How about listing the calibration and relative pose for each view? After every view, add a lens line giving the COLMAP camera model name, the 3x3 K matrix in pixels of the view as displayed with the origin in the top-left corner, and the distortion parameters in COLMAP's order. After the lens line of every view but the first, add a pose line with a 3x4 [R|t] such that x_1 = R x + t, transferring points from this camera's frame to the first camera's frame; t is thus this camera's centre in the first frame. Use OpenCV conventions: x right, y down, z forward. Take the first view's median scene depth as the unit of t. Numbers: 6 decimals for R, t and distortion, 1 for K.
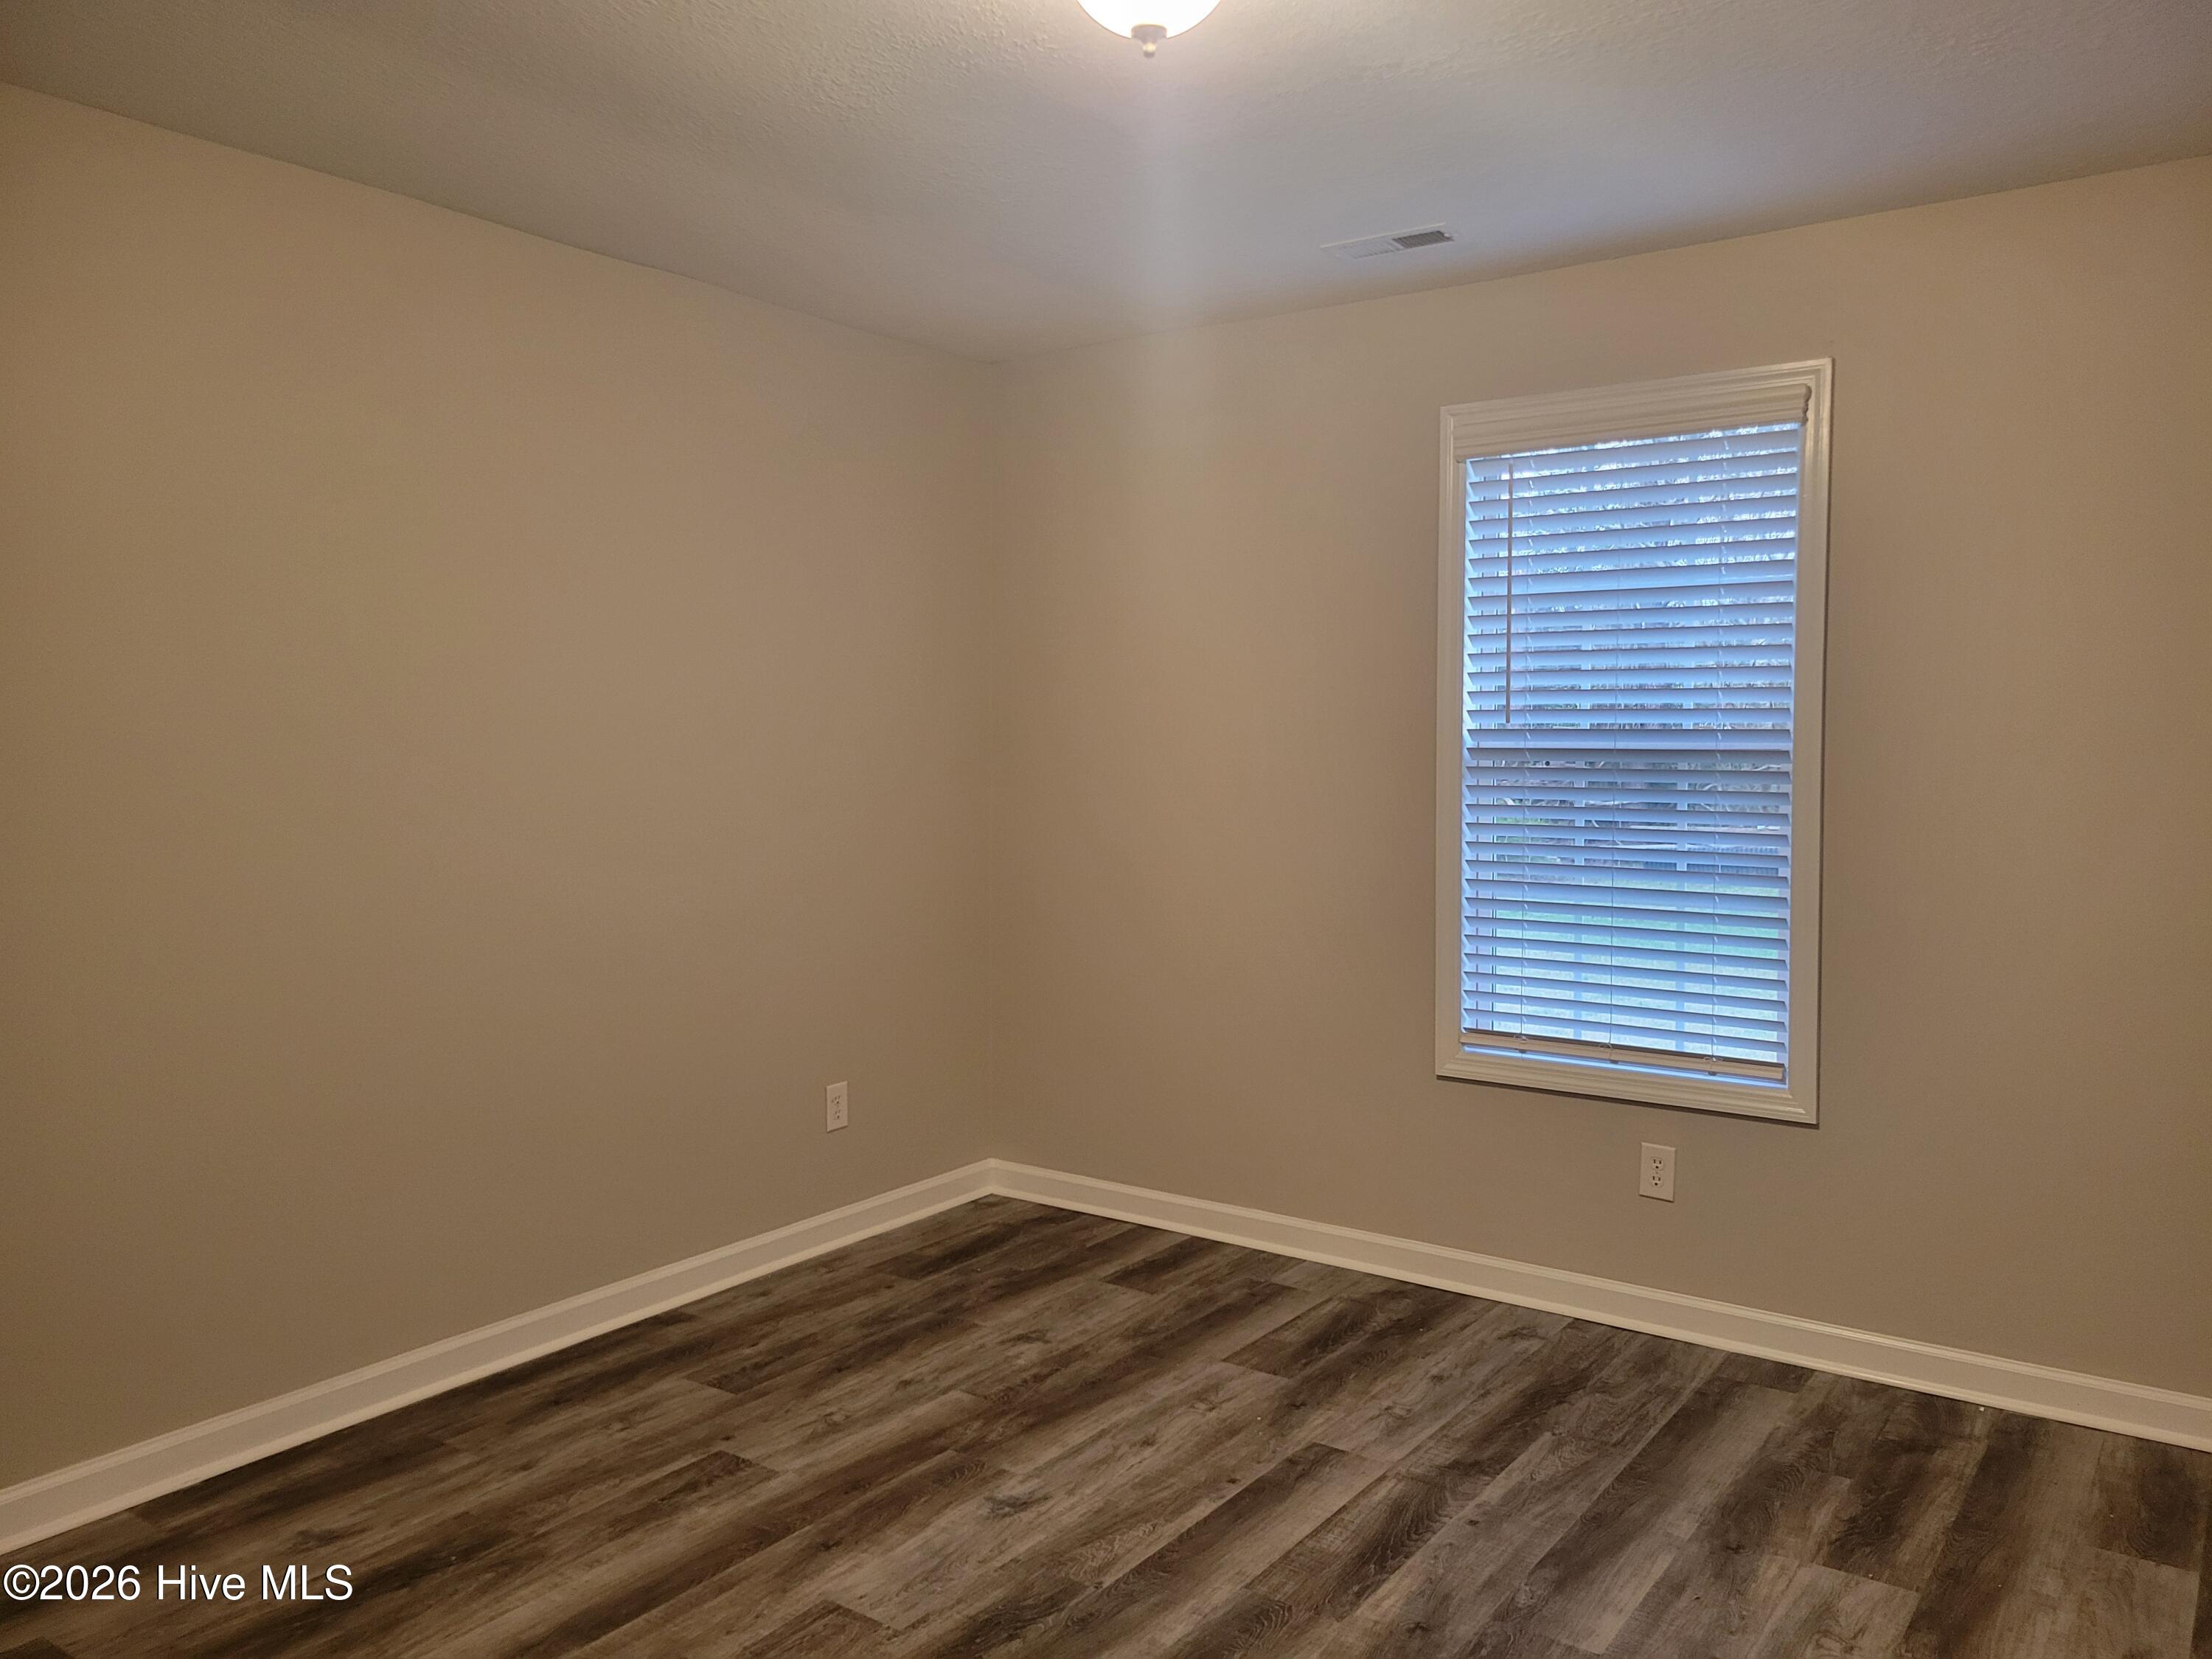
lens RADIAL K [[1694.2, 0, 1106.0], [0, 1694.2, 829.5], [0, 0, 1]] dist [0.074635, -0.000185]
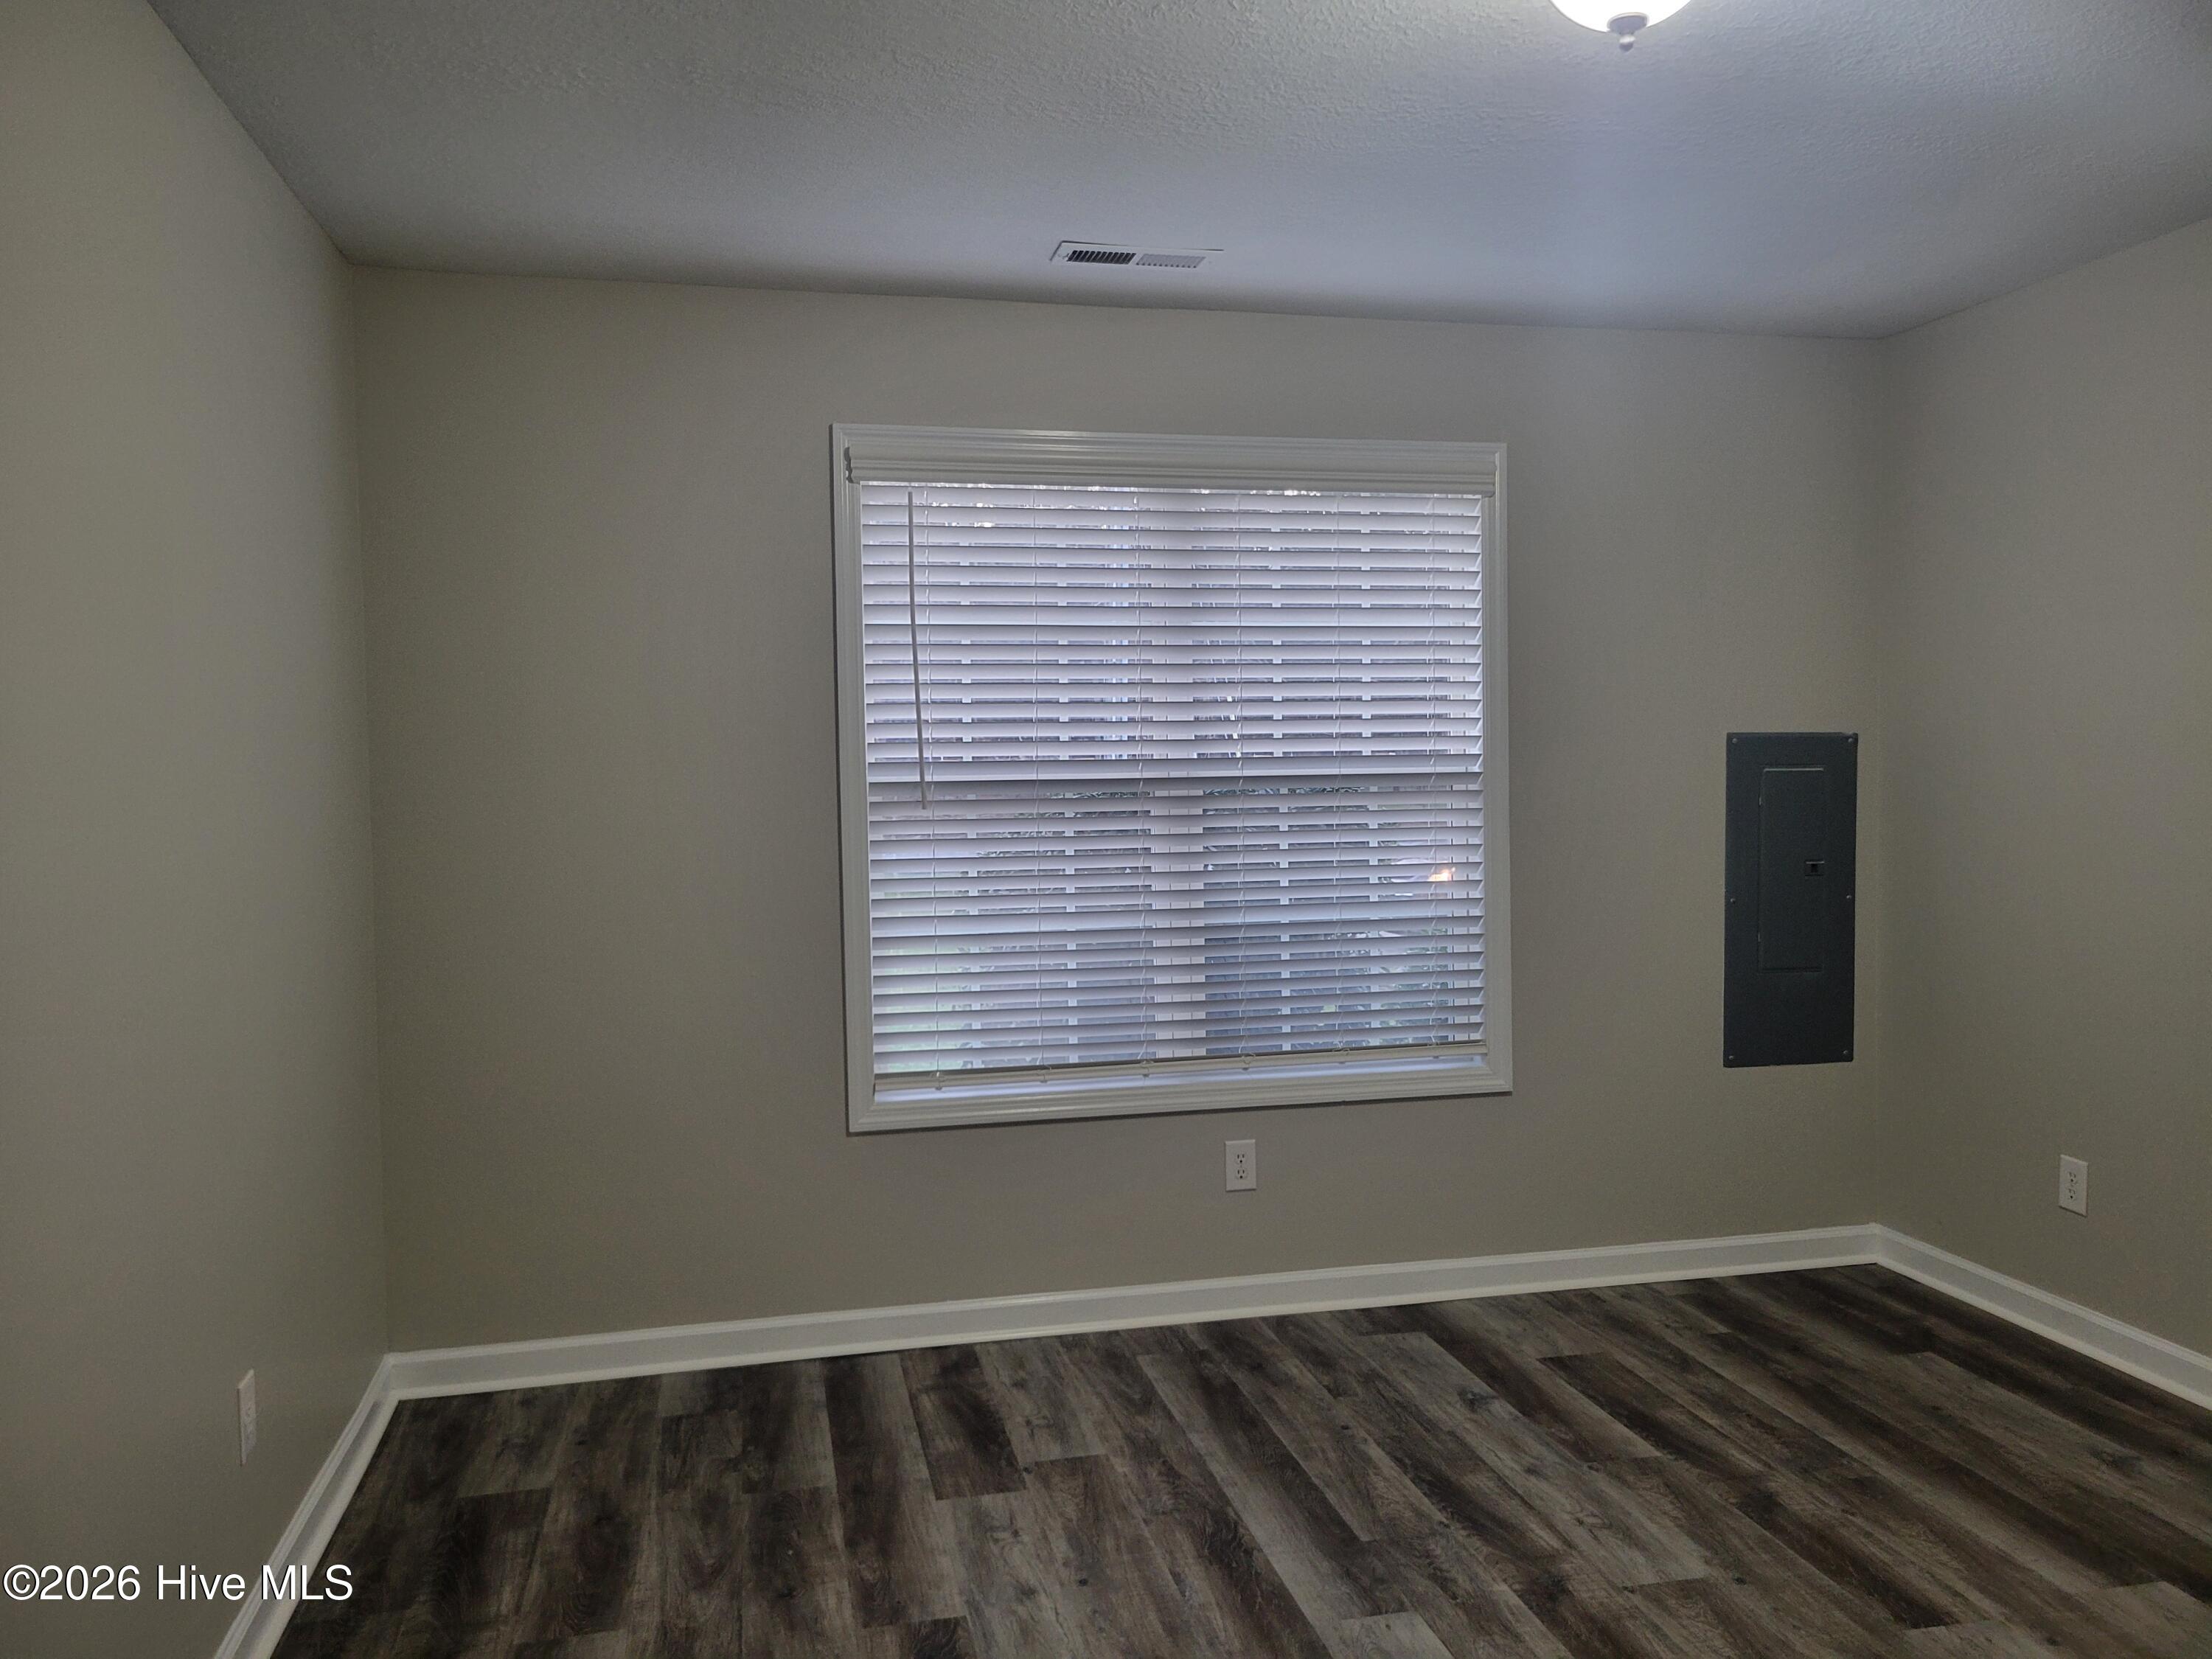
lens RADIAL K [[1646.3, 0, 1106.0], [0, 1646.3, 829.5], [0, 0, 1]] dist [0.201212, -0.466063]
pose [[0.669022, -0.045226, 0.741865, -0.503618], [0.061259, 0.998106, 0.005603, -0.023435], [-0.740713, 0.041698, 0.670526, 0.351147]]
